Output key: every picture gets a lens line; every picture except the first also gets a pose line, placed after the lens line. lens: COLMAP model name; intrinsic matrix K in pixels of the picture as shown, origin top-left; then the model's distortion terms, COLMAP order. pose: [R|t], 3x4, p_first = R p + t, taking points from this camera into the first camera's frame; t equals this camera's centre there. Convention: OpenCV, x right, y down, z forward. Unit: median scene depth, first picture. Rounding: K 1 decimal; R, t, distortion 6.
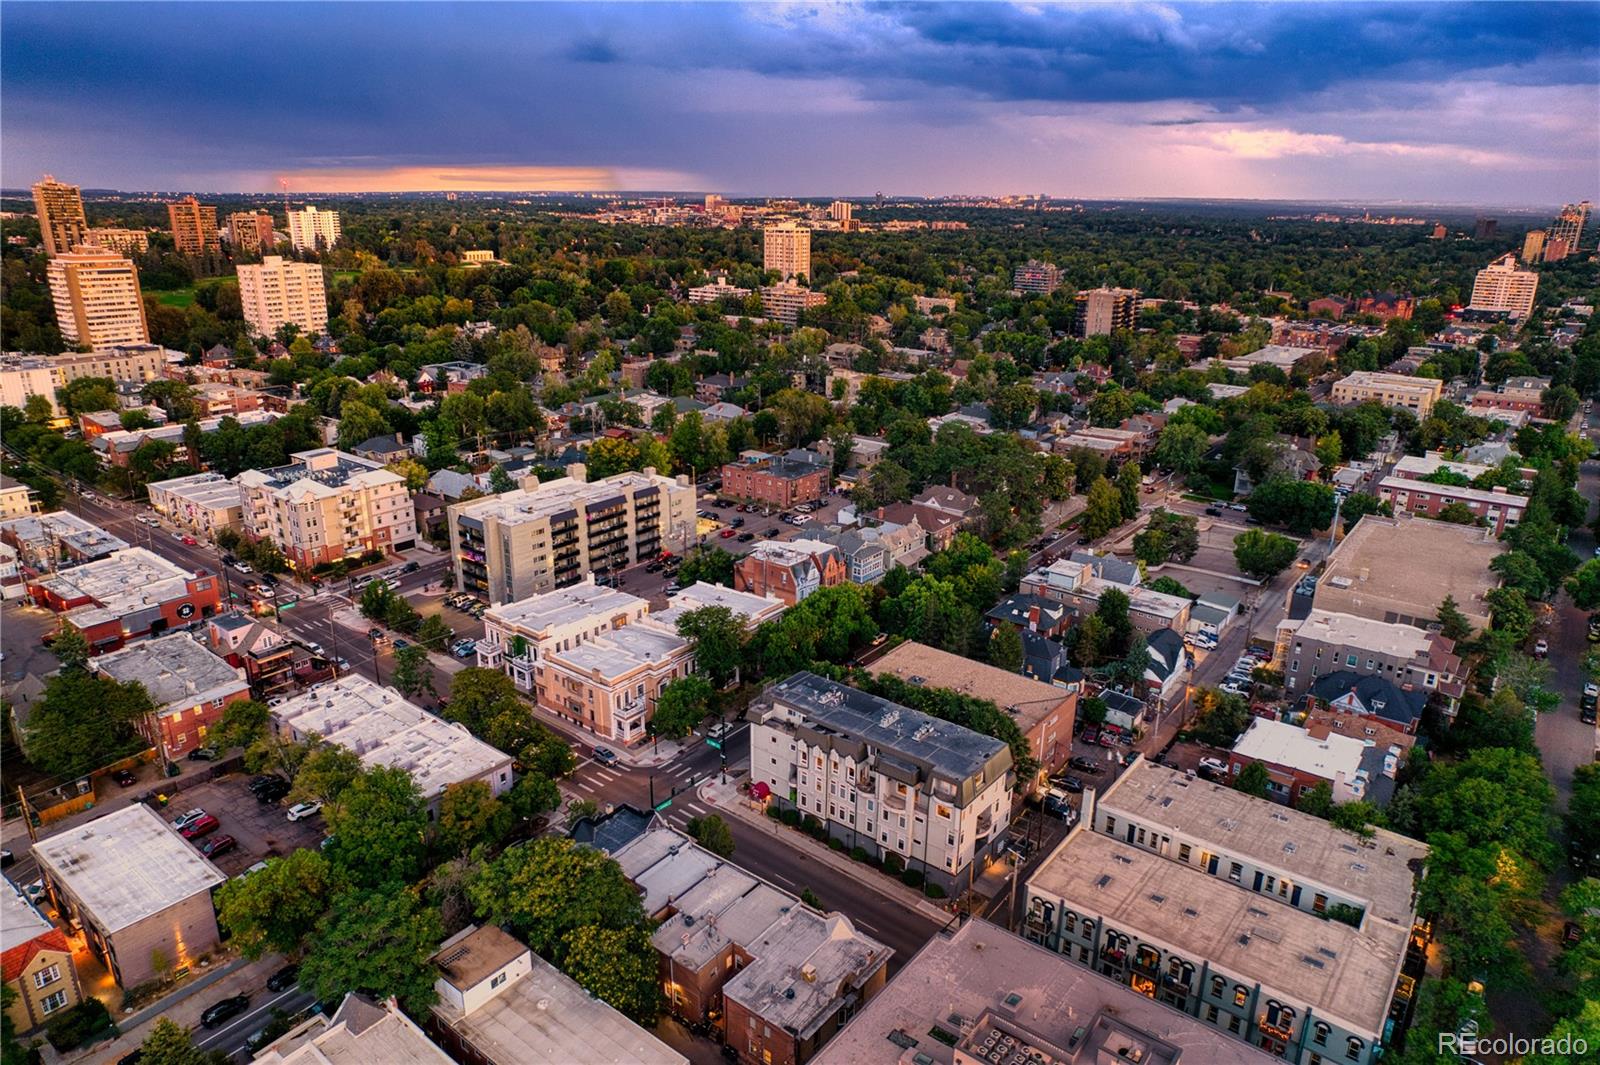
lens RADIAL K [[1019.3, 0, 802.8], [0, 1019.3, 538.0], [0, 0, 1]] dist [-0.065478, 0.054777]
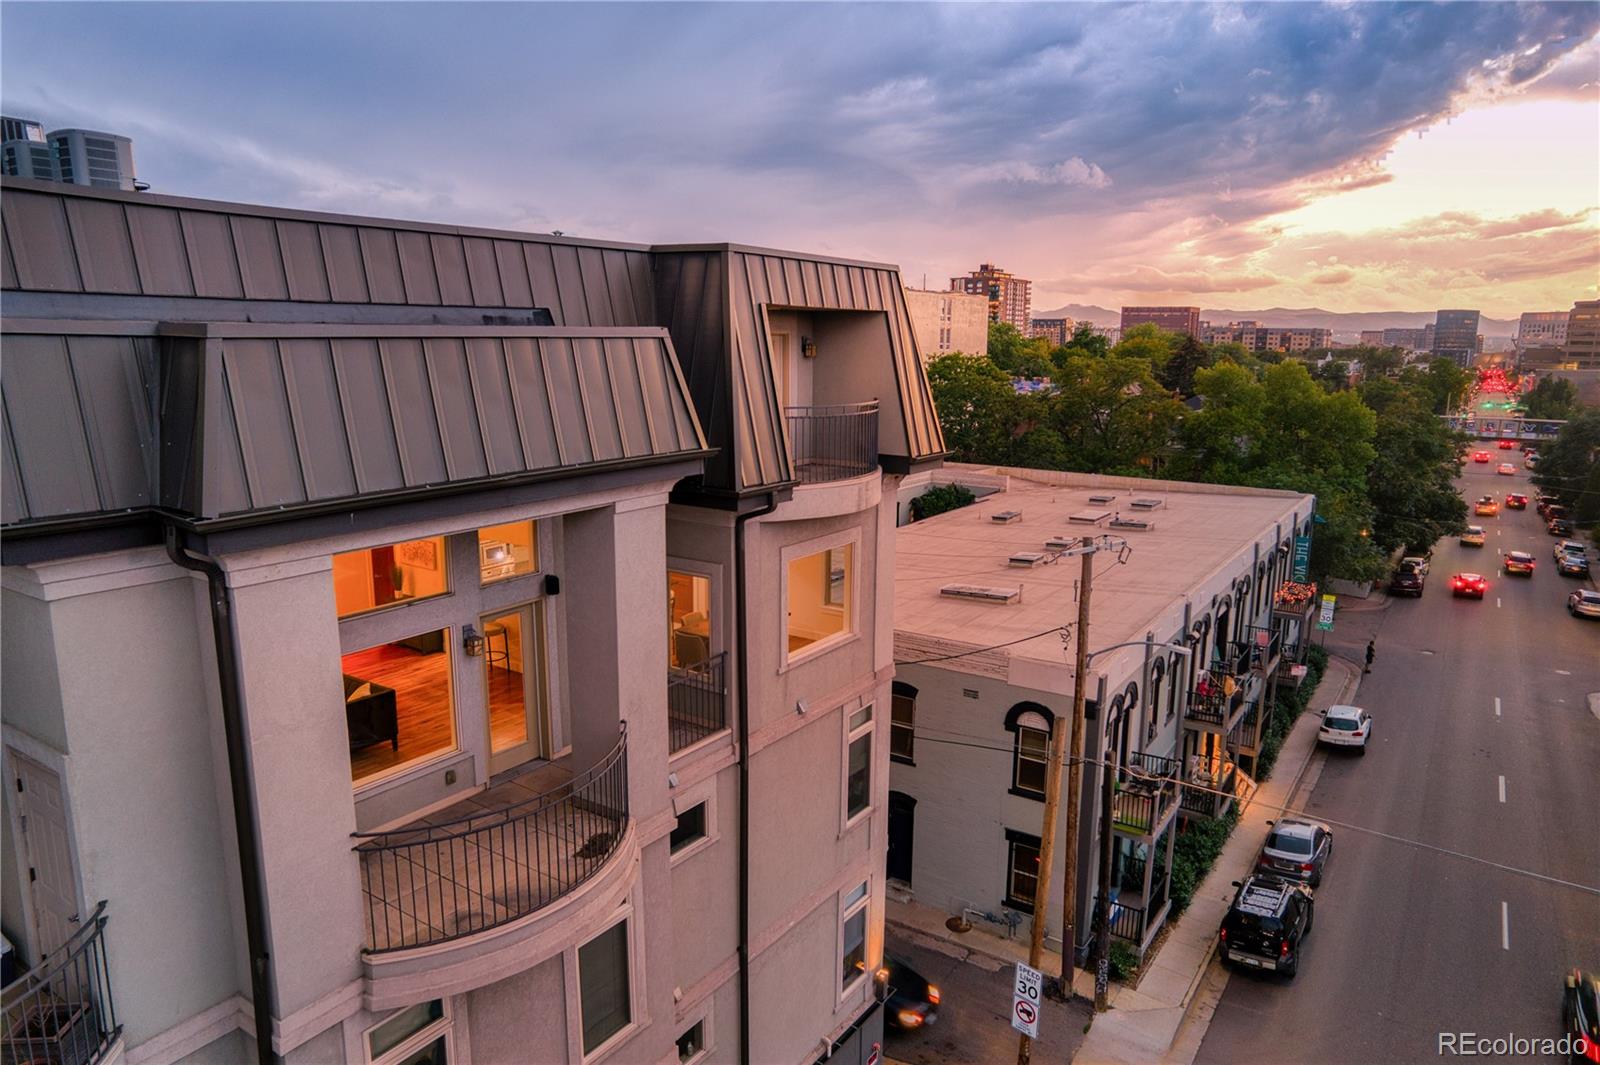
lens RADIAL K [[1019.3, 0, 802.8], [0, 1019.3, 538.0], [0, 0, 1]] dist [-0.065478, 0.054777]
pose [[-0.069917, -0.207403, 0.975754, 0.014928], [0.303060, 0.927499, 0.218862, 0.214463], [-0.950403, 0.311014, -0.001993, 0.912736]]
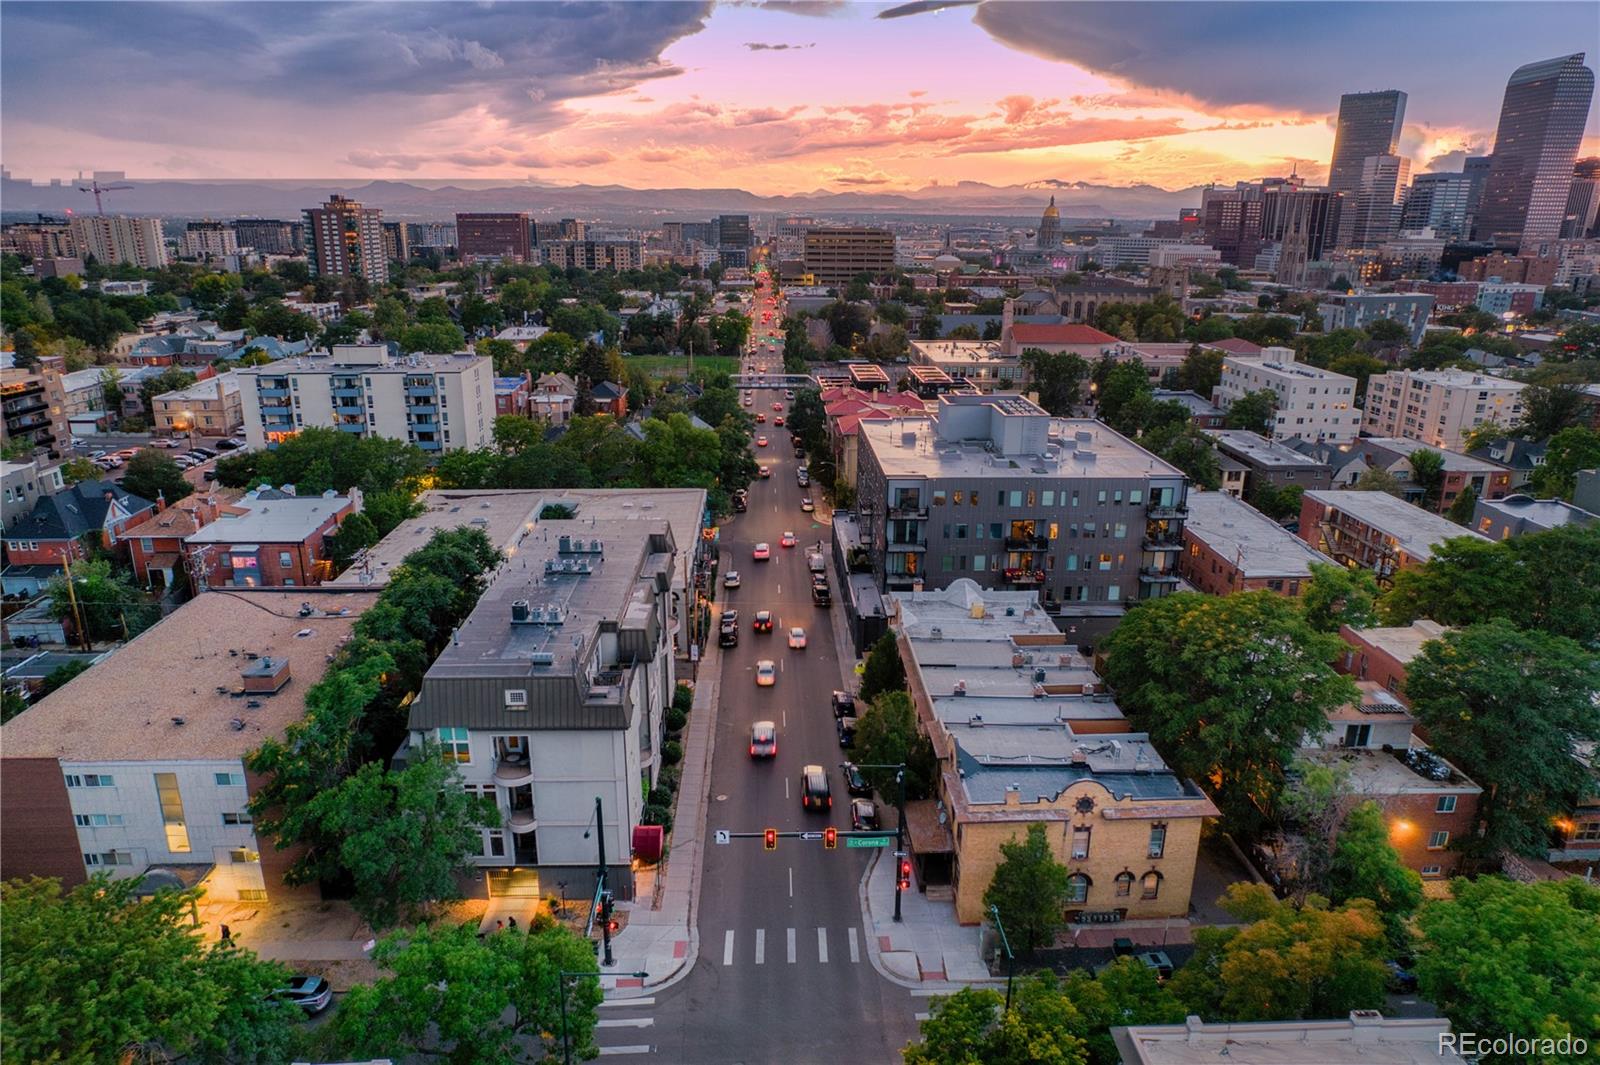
lens RADIAL K [[1019.3, 0, 802.8], [0, 1019.3, 538.0], [0, 0, 1]] dist [-0.065478, 0.054777]
pose [[-0.648014, -0.247009, 0.720461, 0.000075], [0.221464, 0.843965, 0.488546, 0.203950], [-0.728719, 0.476140, -0.492198, 0.921569]]
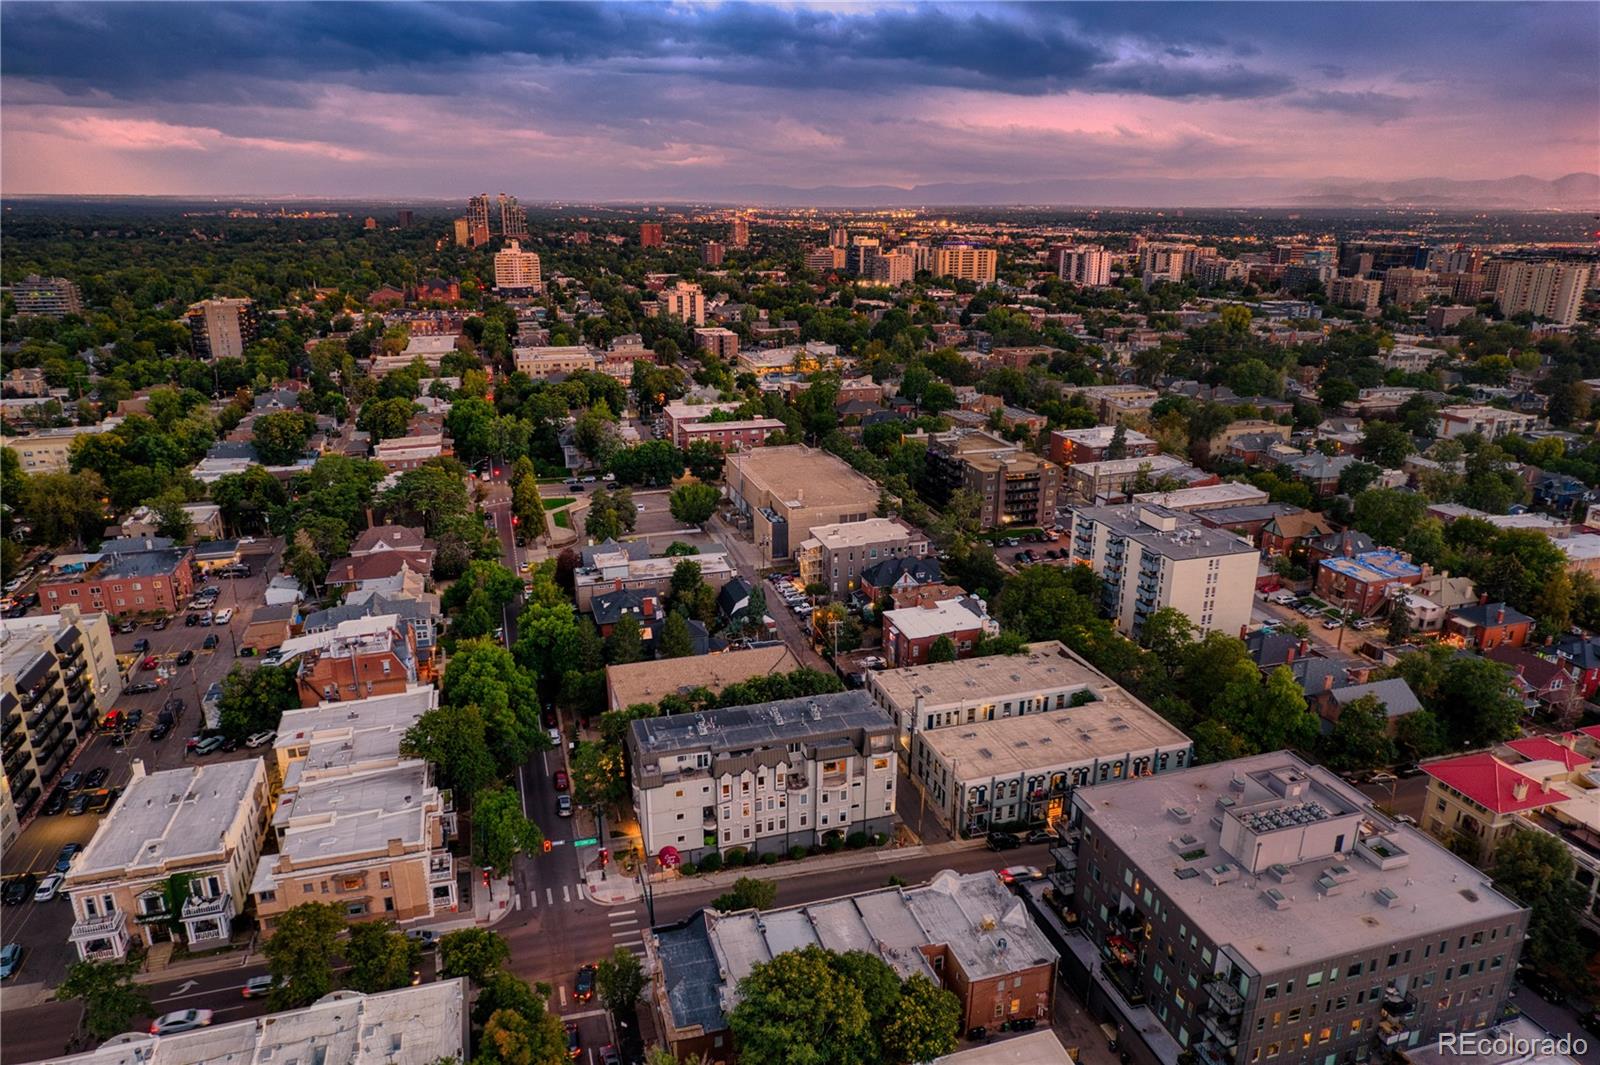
lens RADIAL K [[1019.3, 0, 802.8], [0, 1019.3, 538.0], [0, 0, 1]] dist [-0.065478, 0.054777]
pose [[0.575492, -0.266786, 0.773068, -0.626204], [0.263108, 0.955435, 0.133856, -0.117426], [-0.774327, 0.126367, 0.620039, 0.327999]]
